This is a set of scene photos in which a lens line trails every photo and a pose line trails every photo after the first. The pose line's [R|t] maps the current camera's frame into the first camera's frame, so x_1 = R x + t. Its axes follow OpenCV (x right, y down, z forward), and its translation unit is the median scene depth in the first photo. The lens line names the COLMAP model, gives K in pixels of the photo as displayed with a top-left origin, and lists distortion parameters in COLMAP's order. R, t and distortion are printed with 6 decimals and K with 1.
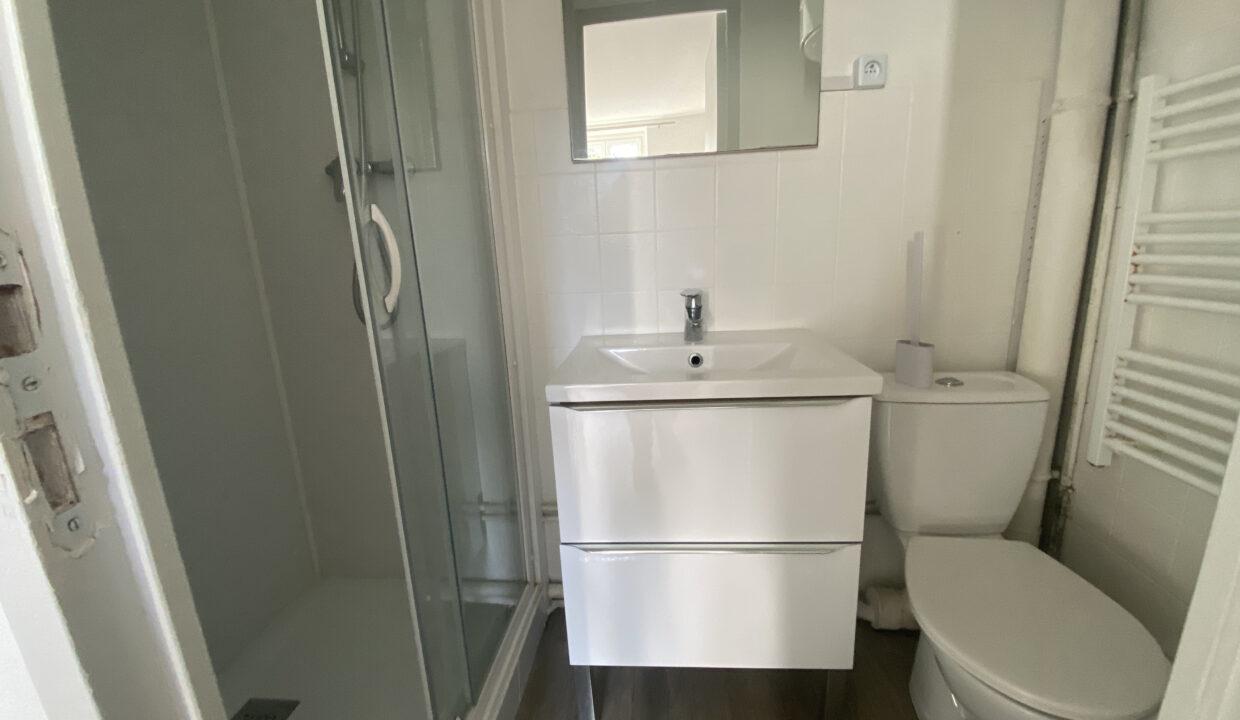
lens RADIAL K [[485.6, 0, 613.5], [0, 485.6, 354.5], [0, 0, 1]] dist [-0.027103, -0.000171]
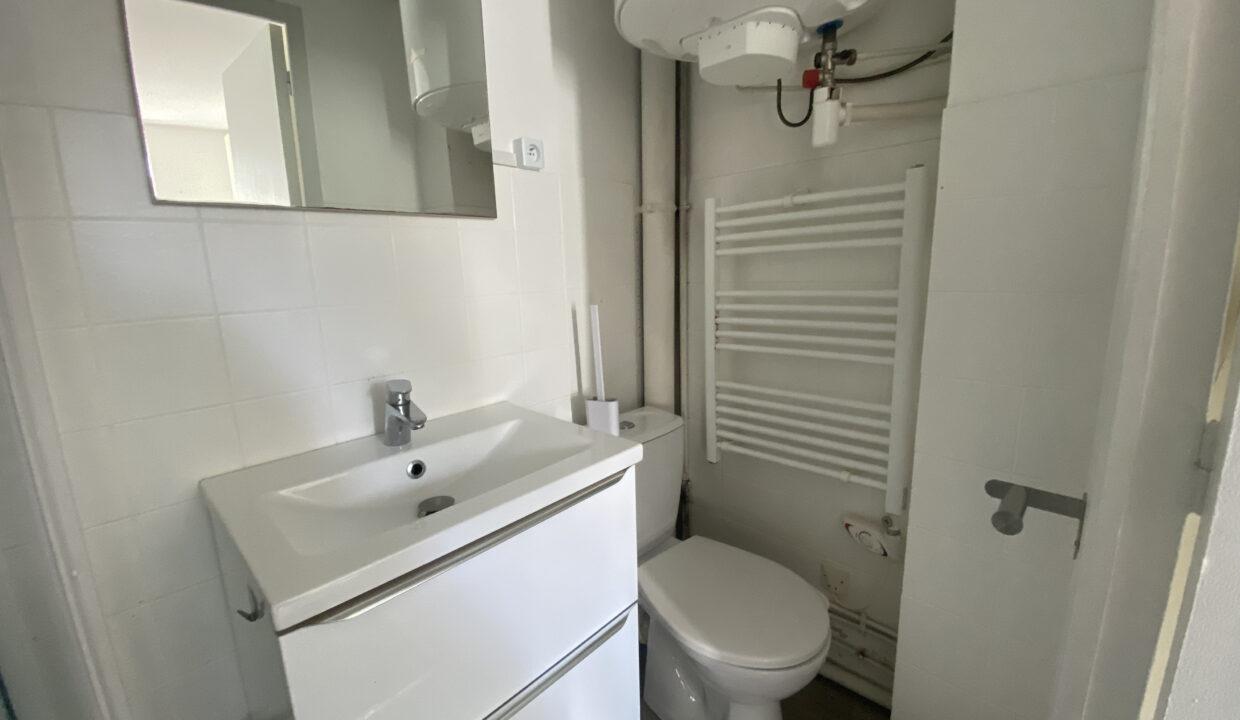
lens RADIAL K [[485.6, 0, 613.5], [0, 485.6, 354.5], [0, 0, 1]] dist [-0.027103, -0.000171]
pose [[0.627391, -0.112658, 0.770512, -0.248086], [0.166611, 0.985986, 0.008500, -0.146718], [-0.760671, 0.123043, 0.637369, 0.255310]]
